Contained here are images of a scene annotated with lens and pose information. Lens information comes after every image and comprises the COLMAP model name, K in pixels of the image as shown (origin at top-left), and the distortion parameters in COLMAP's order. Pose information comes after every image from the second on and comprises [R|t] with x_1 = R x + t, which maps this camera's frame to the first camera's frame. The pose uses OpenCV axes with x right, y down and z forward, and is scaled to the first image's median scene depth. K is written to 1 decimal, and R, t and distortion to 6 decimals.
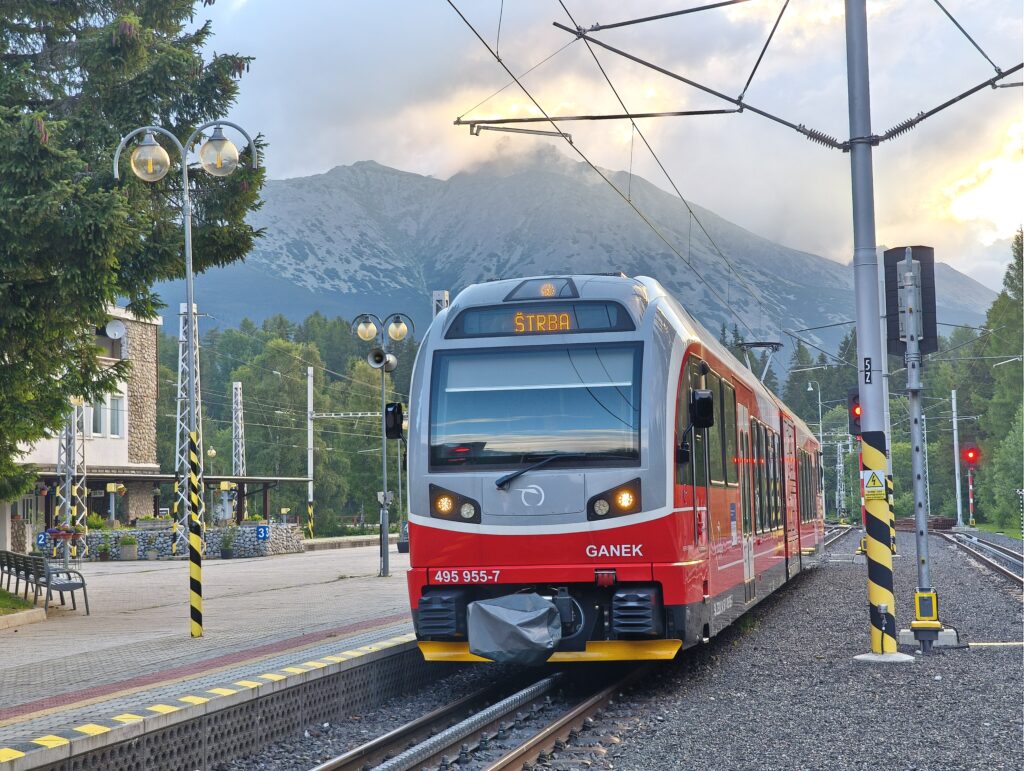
lens RADIAL K [[1878.5, 0, 517.6], [0, 1878.5, 390.6], [0, 0, 1]] dist [0.209846, 0.000000]
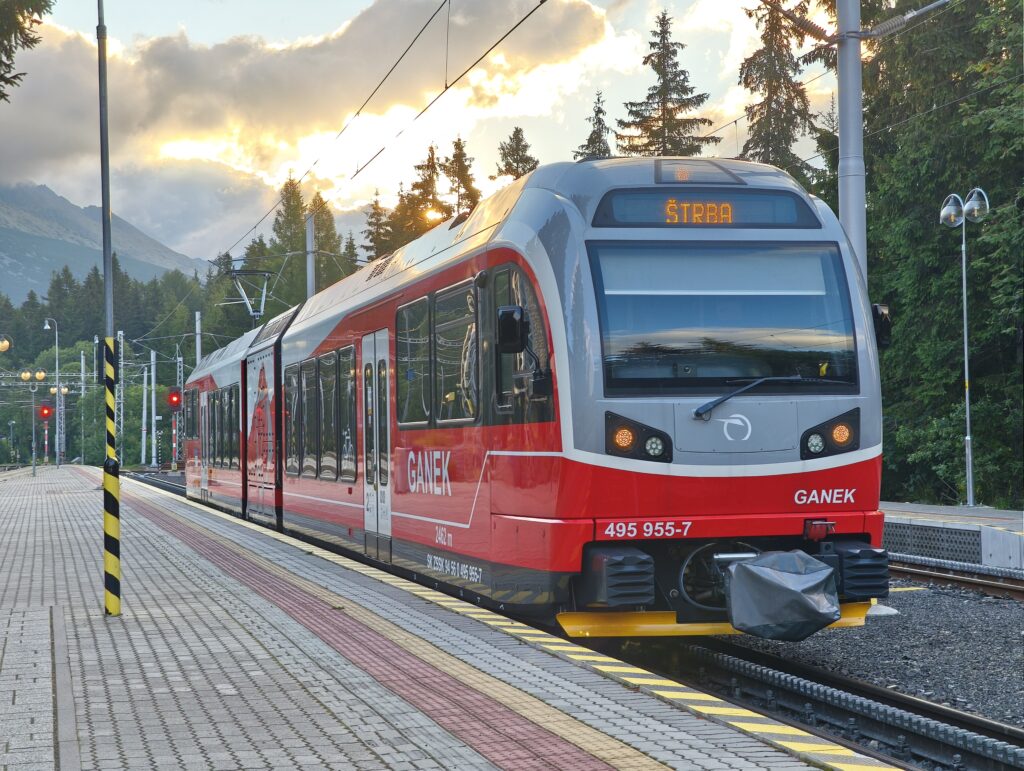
lens RADIAL K [[1878.5, 0, 510.8], [0, 1878.5, 384.1], [0, 0, 1]] dist [0.209846, 0.000000]
pose [[0.910039, 0.020533, 0.414014, -0.407732], [-0.031348, 0.999321, 0.019343, 0.024699], [-0.413336, -0.030581, 0.910065, 0.310506]]
